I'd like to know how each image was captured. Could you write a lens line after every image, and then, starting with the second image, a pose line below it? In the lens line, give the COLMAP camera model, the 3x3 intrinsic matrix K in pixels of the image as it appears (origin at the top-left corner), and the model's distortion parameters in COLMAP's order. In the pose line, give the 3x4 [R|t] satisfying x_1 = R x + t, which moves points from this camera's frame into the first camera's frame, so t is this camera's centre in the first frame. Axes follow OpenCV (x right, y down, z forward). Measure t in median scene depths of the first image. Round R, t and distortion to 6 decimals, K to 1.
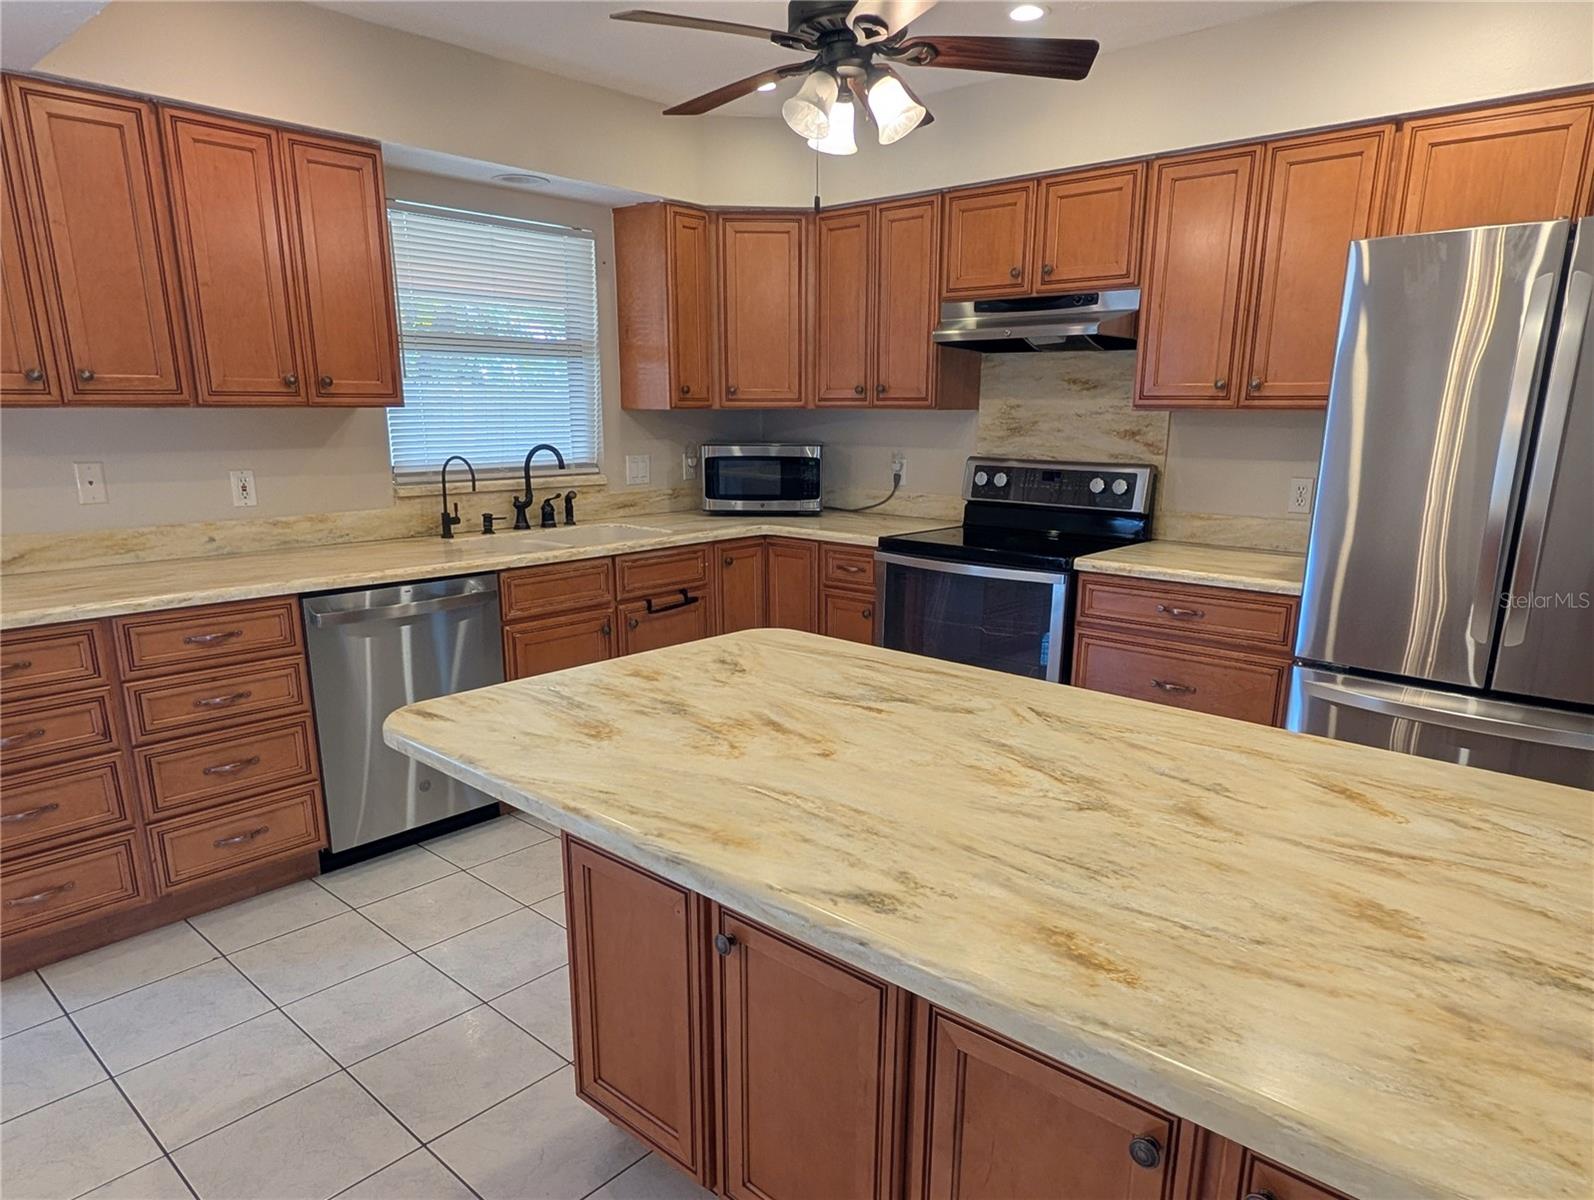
lens RADIAL K [[1019.6, 0, 800.2], [0, 1019.6, 668.0], [0, 0, 1]] dist [-0.001665, -0.001956]
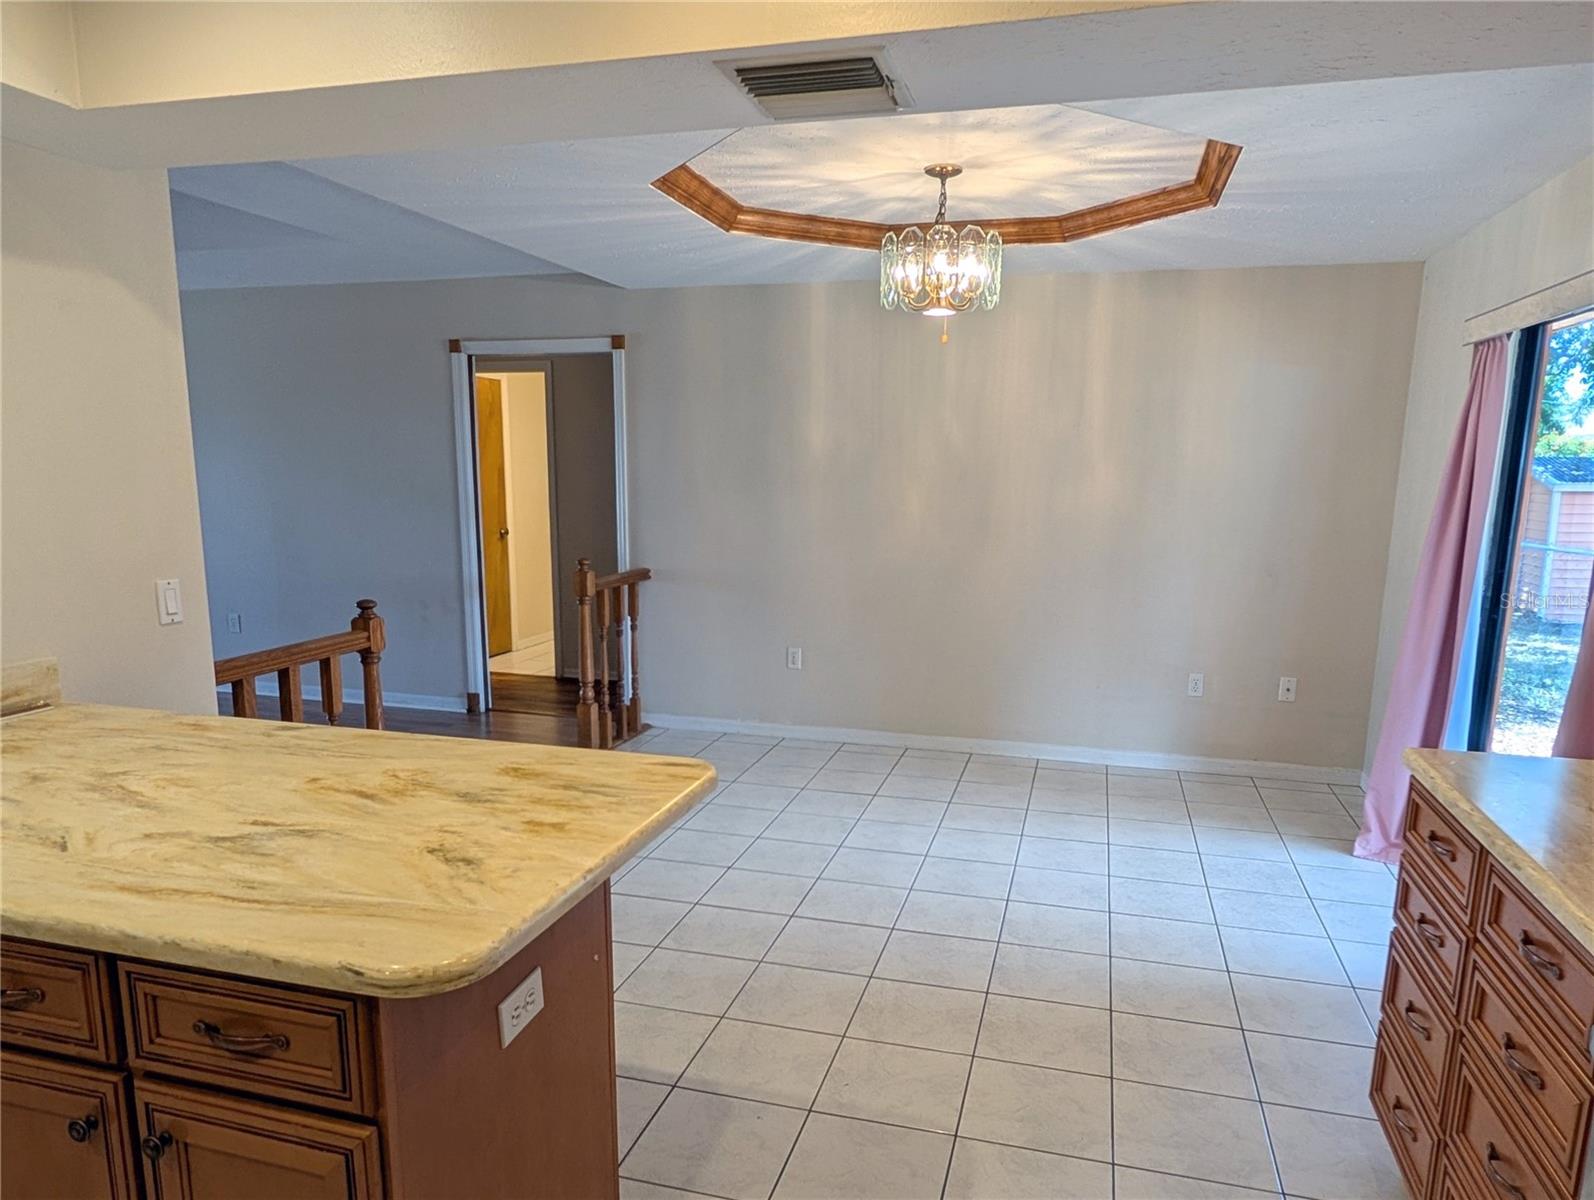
lens RADIAL K [[1019.6, 0, 796.1], [0, 1019.6, 665.3], [0, 0, 1]] dist [-0.001665, -0.001956]
pose [[-0.892116, 0.063952, -0.447258, 0.020669], [-0.135077, 0.906902, 0.399104, -0.272631], [0.431142, 0.416461, -0.800423, 0.952953]]
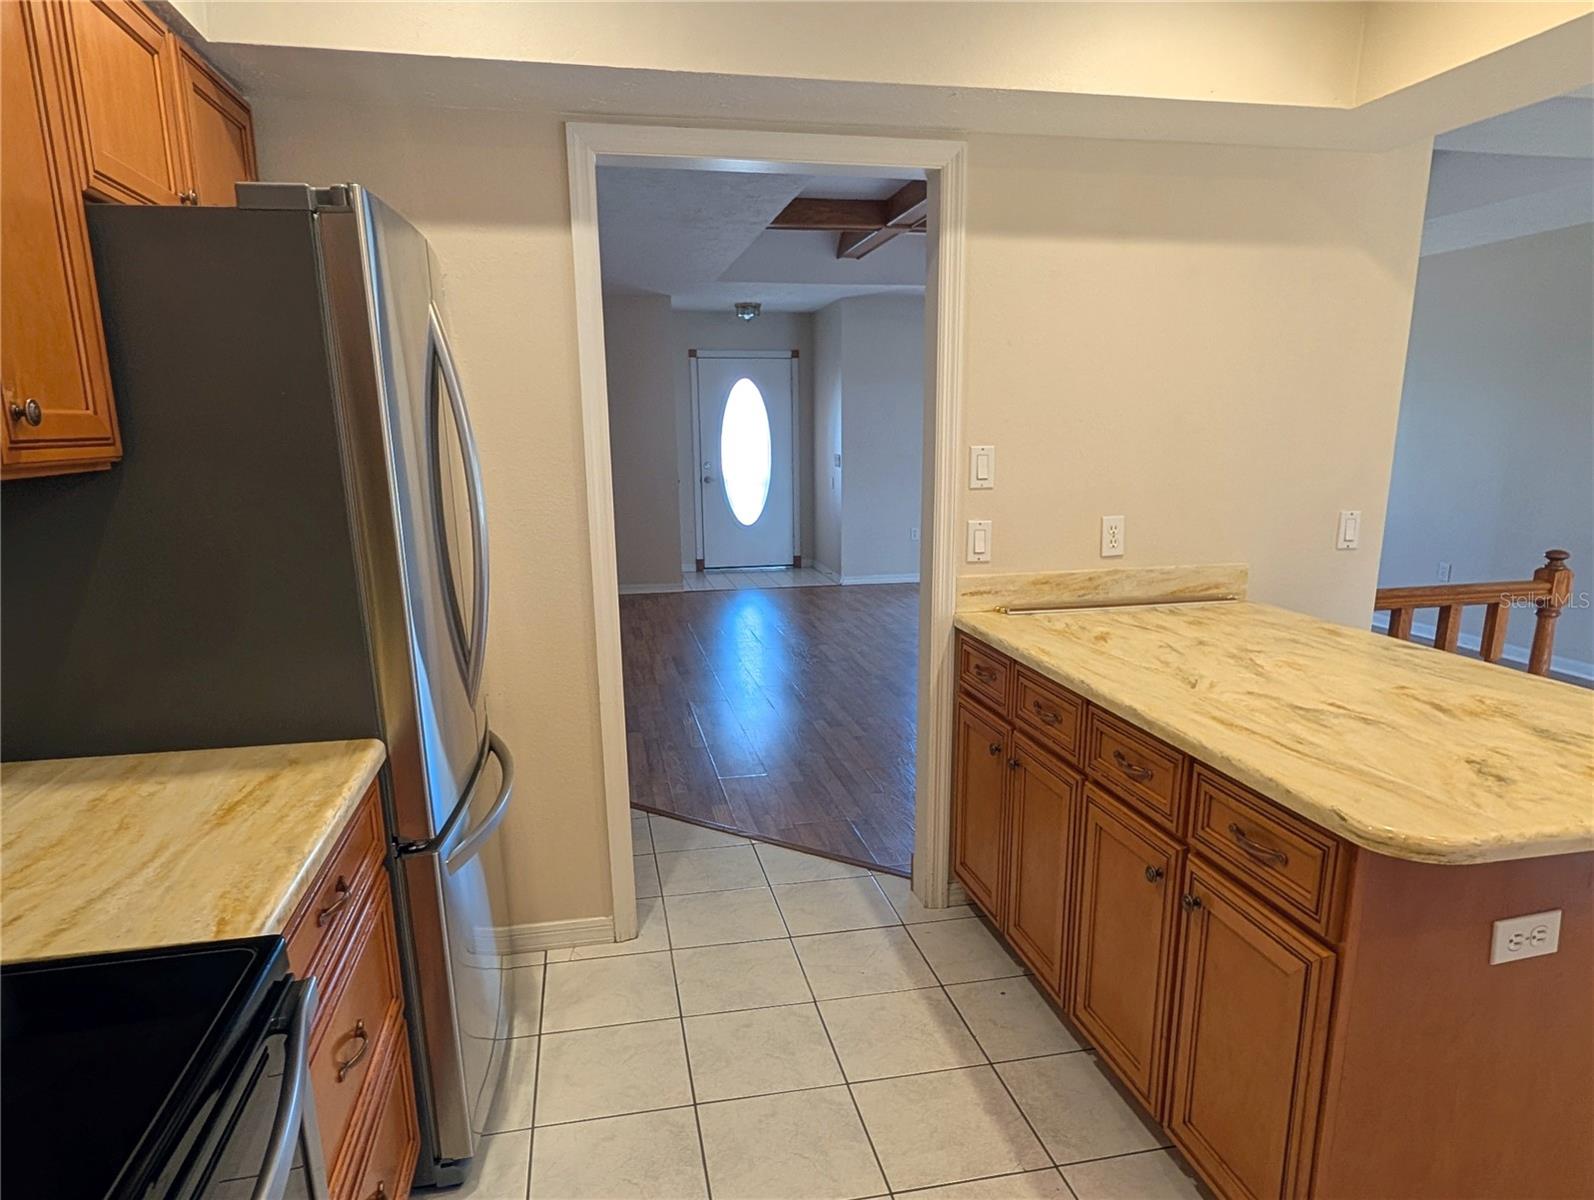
lens RADIAL K [[1019.6, 0, 833.7], [0, 1019.6, 637.3], [0, 0, 1]] dist [-0.001665, -0.001956]
pose [[-0.819617, -0.117374, 0.560759, -0.047510], [0.146252, 0.903493, 0.402878, -0.279122], [-0.553929, 0.412218, -0.723352, 1.032956]]
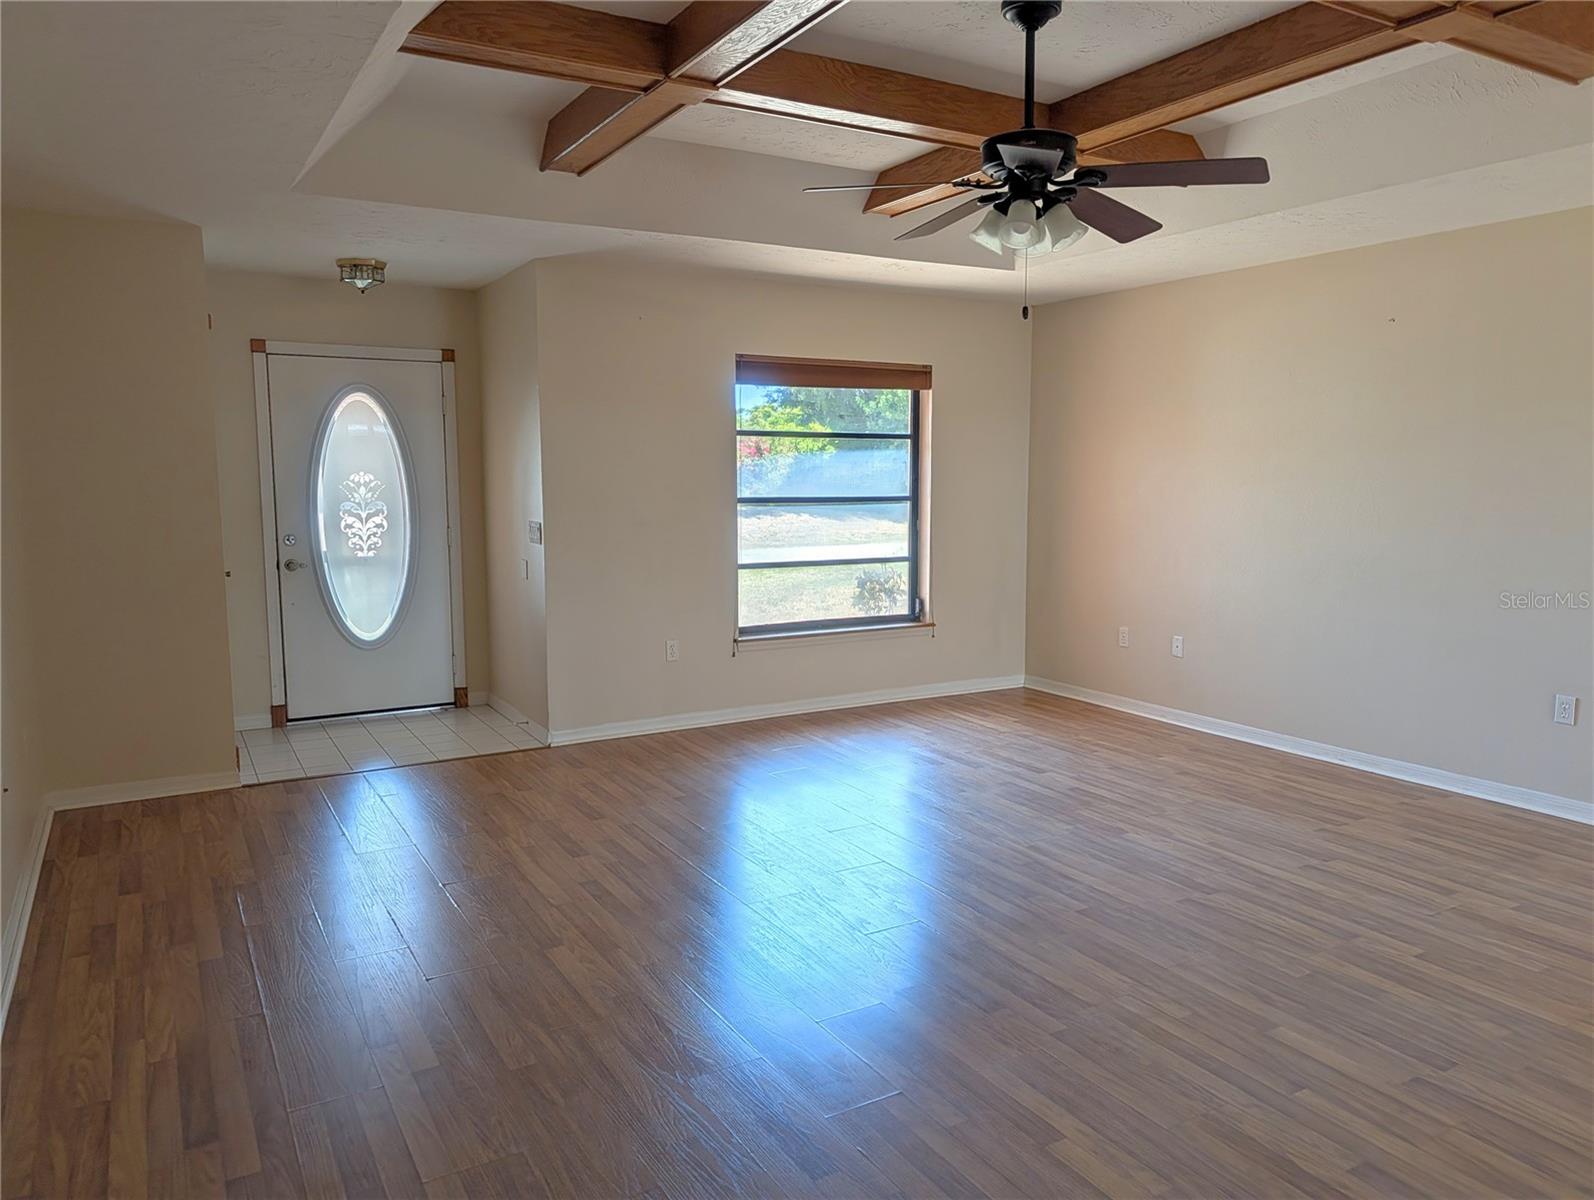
lens RADIAL K [[1138.9, 0, 841.1], [0, 1138.9, 593.7], [0, 0, 1]] dist [0.034320, -0.038976]
pose [[-0.956114, -0.038132, 0.290502, 0.550674], [0.068753, 0.934612, 0.348961, -0.105578], [-0.284813, 0.353619, -0.890974, 0.345875]]
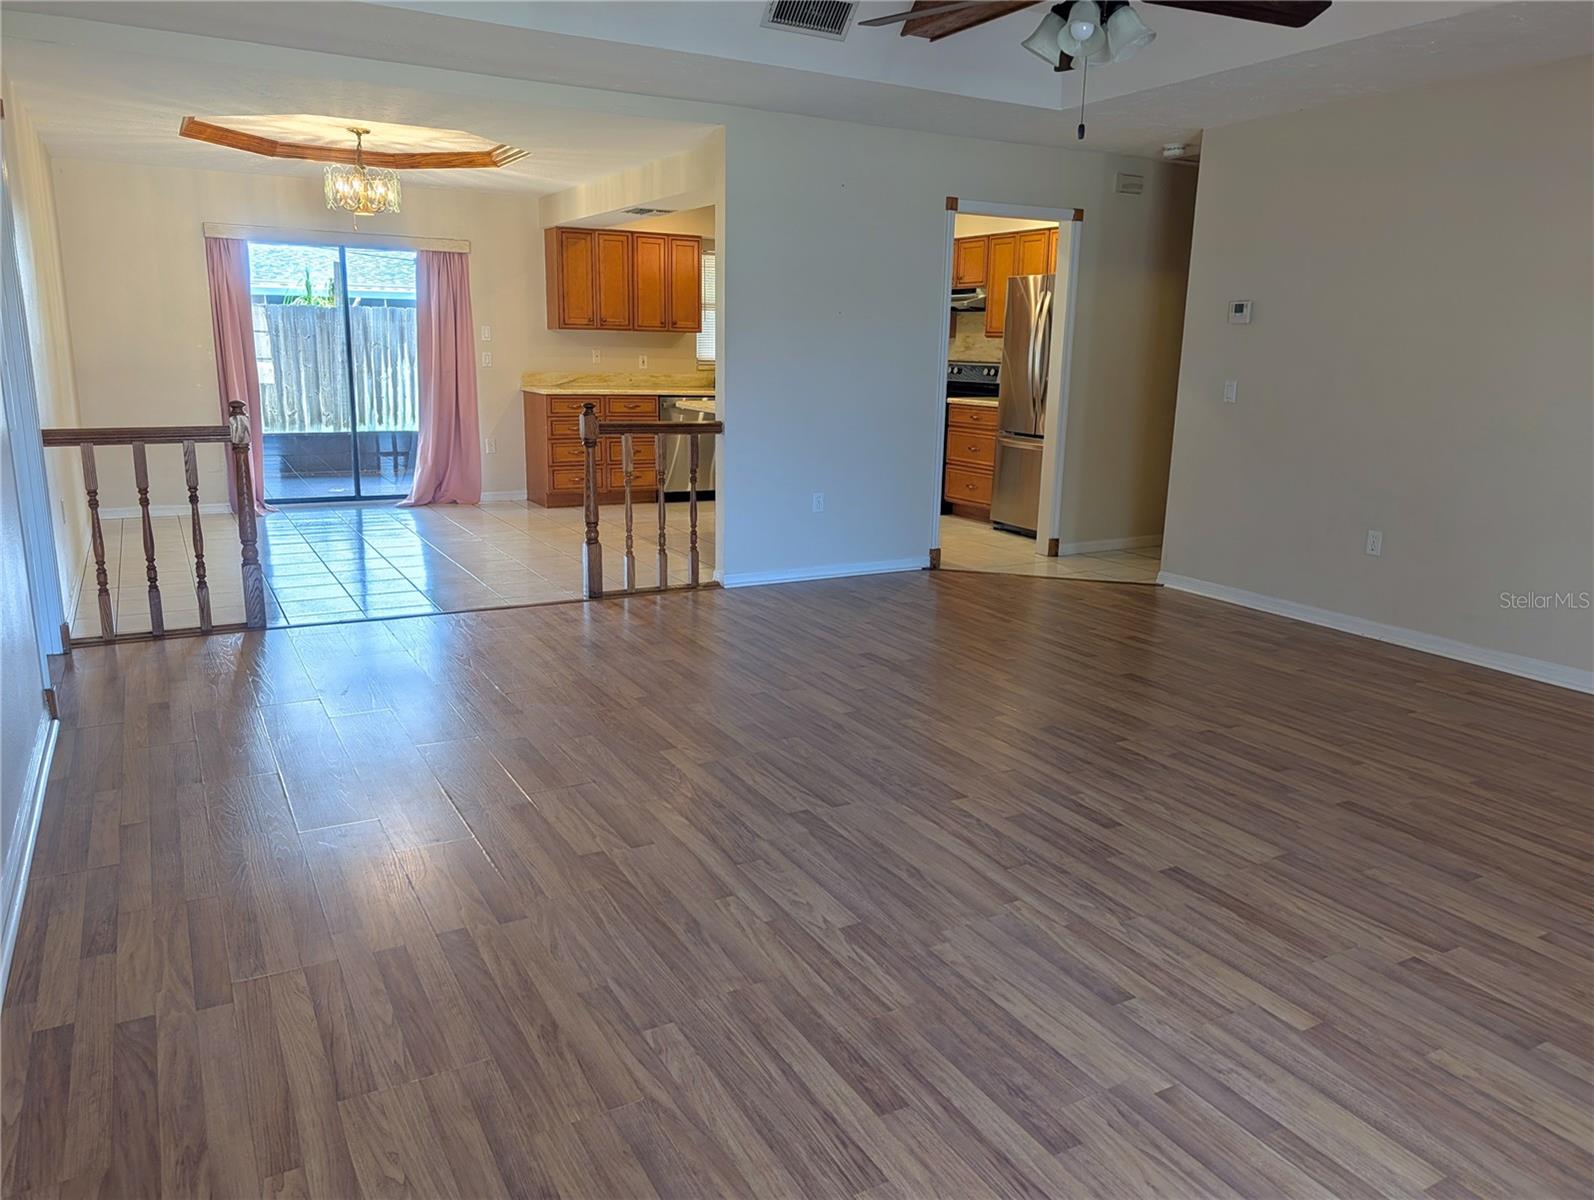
lens RADIAL K [[1138.9, 0, 802.7], [0, 1138.9, 601.5], [0, 0, 1]] dist [0.034320, -0.038976]
pose [[0.944497, 0.086543, -0.316917, 0.809364], [-0.096847, 0.995156, -0.016875, 0.435288], [0.313922, 0.046630, 0.948303, -1.593474]]
